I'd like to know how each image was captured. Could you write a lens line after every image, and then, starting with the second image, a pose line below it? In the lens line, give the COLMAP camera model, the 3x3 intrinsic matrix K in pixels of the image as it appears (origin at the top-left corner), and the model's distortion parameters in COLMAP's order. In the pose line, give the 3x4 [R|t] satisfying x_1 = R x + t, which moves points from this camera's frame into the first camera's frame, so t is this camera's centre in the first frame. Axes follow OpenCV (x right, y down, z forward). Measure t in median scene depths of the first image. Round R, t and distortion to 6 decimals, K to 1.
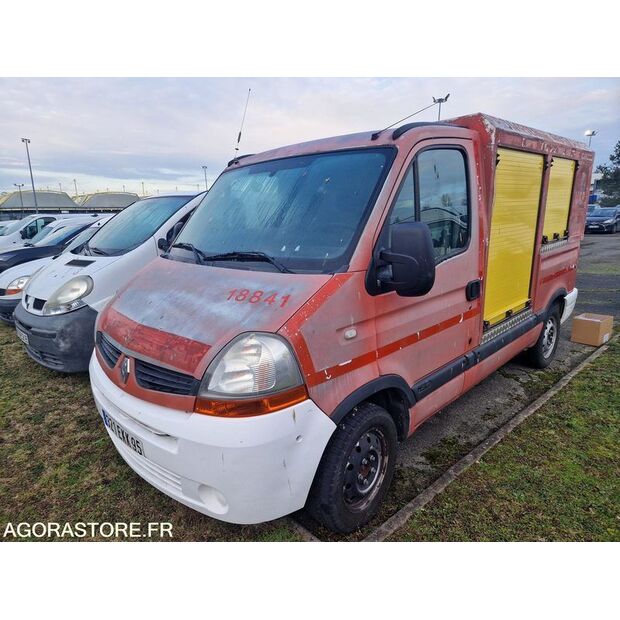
lens RADIAL K [[427.6, 0, 307.9], [0, 427.6, 315.3], [0, 0, 1]] dist [0.073904, -0.056915]
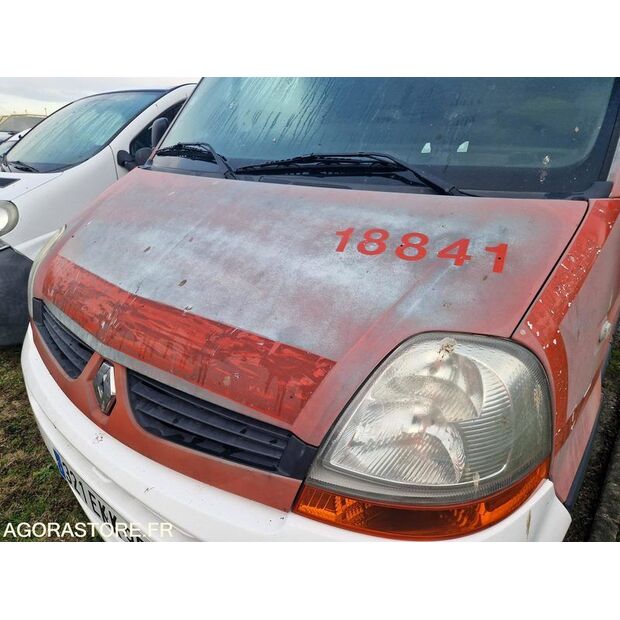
lens RADIAL K [[427.6, 0, 307.9], [0, 427.6, 315.3], [0, 0, 1]] dist [0.073904, -0.056915]
pose [[0.991926, 0.009513, 0.126461, -0.225295], [-0.024910, 0.992373, 0.120731, -0.017857], [-0.124348, -0.122906, 0.984597, 0.437662]]
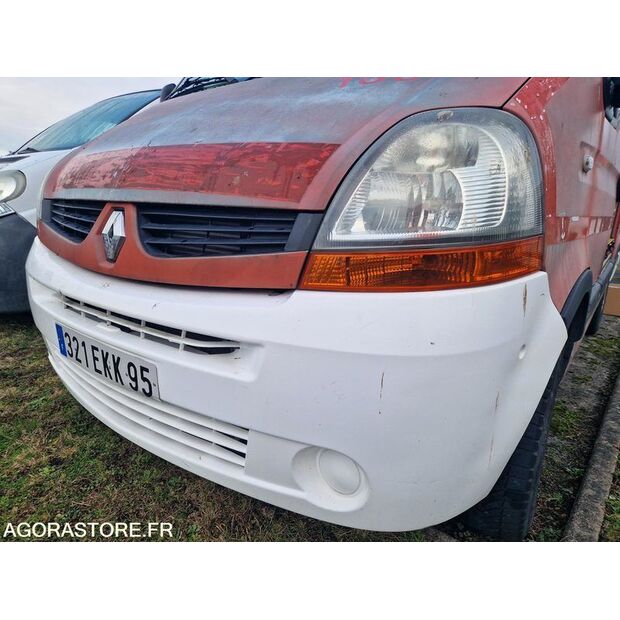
lens RADIAL K [[427.6, 0, 307.9], [0, 427.6, 315.3], [0, 0, 1]] dist [0.073904, -0.056915]
pose [[0.989409, 0.032222, 0.141532, -0.233609], [-0.033104, 0.999444, 0.003876, 0.185337], [-0.141328, -0.008520, 0.989926, 0.408312]]
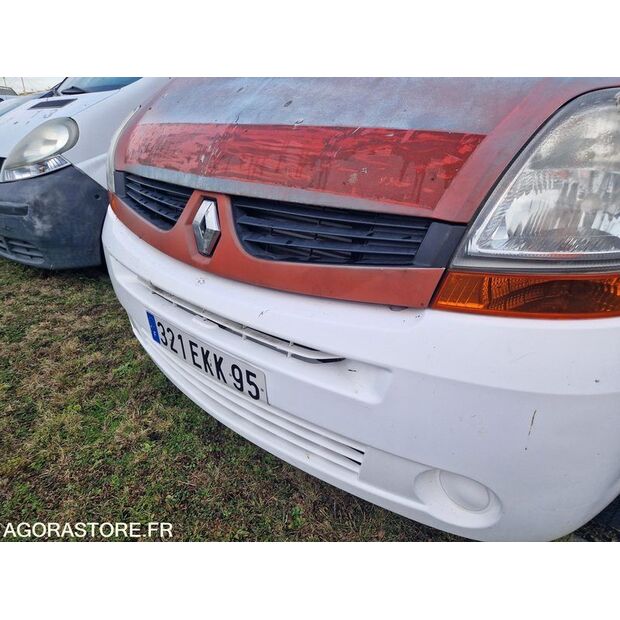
lens RADIAL K [[427.9, 0, 323.3], [0, 427.9, 310.8], [0, 0, 1]] dist [0.077262, -0.061560]
pose [[0.996595, -0.002036, 0.082426, -0.292984], [-0.012178, 0.985096, 0.171572, 0.117626], [-0.081547, -0.171992, 0.981717, 0.451111]]
